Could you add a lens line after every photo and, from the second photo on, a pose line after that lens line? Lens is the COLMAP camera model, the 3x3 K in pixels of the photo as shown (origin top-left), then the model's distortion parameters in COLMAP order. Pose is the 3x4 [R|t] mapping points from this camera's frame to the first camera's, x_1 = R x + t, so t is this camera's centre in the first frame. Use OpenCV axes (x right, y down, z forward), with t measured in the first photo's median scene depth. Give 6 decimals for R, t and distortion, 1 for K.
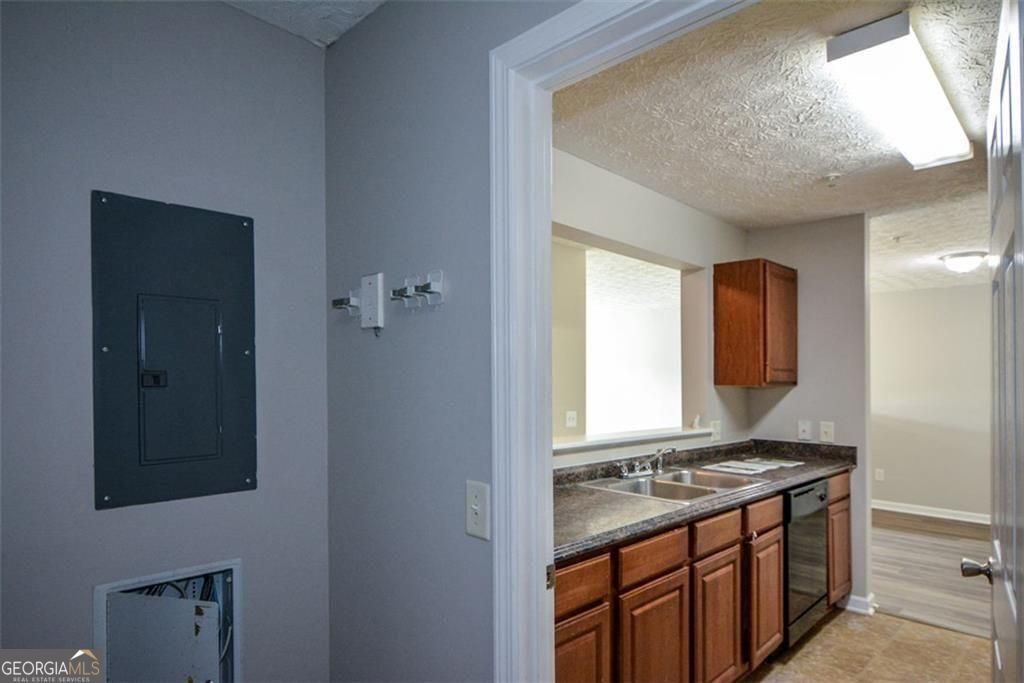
lens RADIAL K [[584.7, 0, 505.8], [0, 584.7, 364.0], [0, 0, 1]] dist [0.004126, 0.000950]
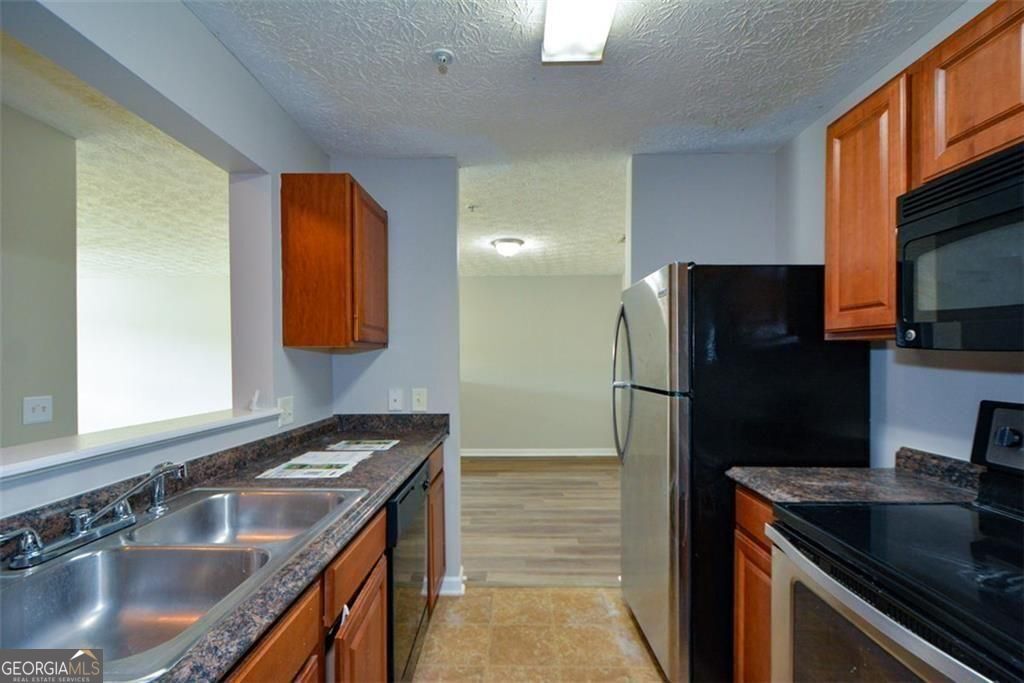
lens RADIAL K [[450.8, 0, 508.0], [0, 450.8, 356.6], [0, 0, 1]] dist [-0.001552, -0.000478]
pose [[0.718270, -0.013075, 0.695642, 0.178026], [-0.005159, 0.999696, 0.024116, 0.035065], [-0.695746, -0.020910, 0.717984, 0.434465]]
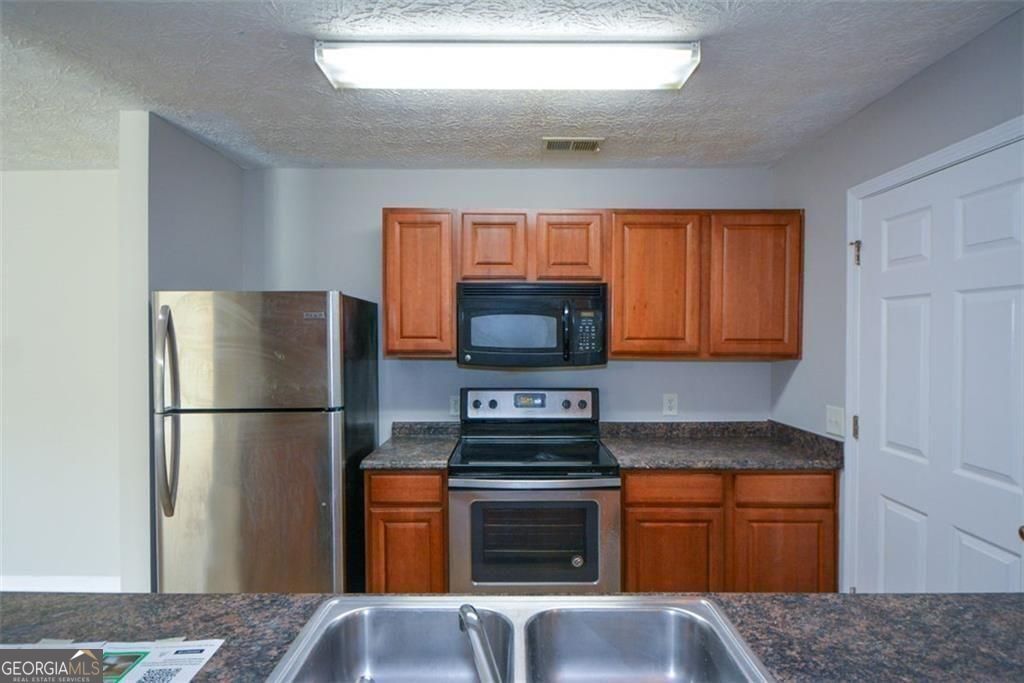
lens RADIAL K [[517.4, 0, 518.7], [0, 517.4, 335.0], [0, 0, 1]] dist [-0.002267, -0.000740]
pose [[-0.703979, -0.016437, 0.710030, 0.051250], [-0.027492, 0.999614, -0.004118, -0.007010], [-0.709688, -0.022419, -0.704159, 0.939611]]
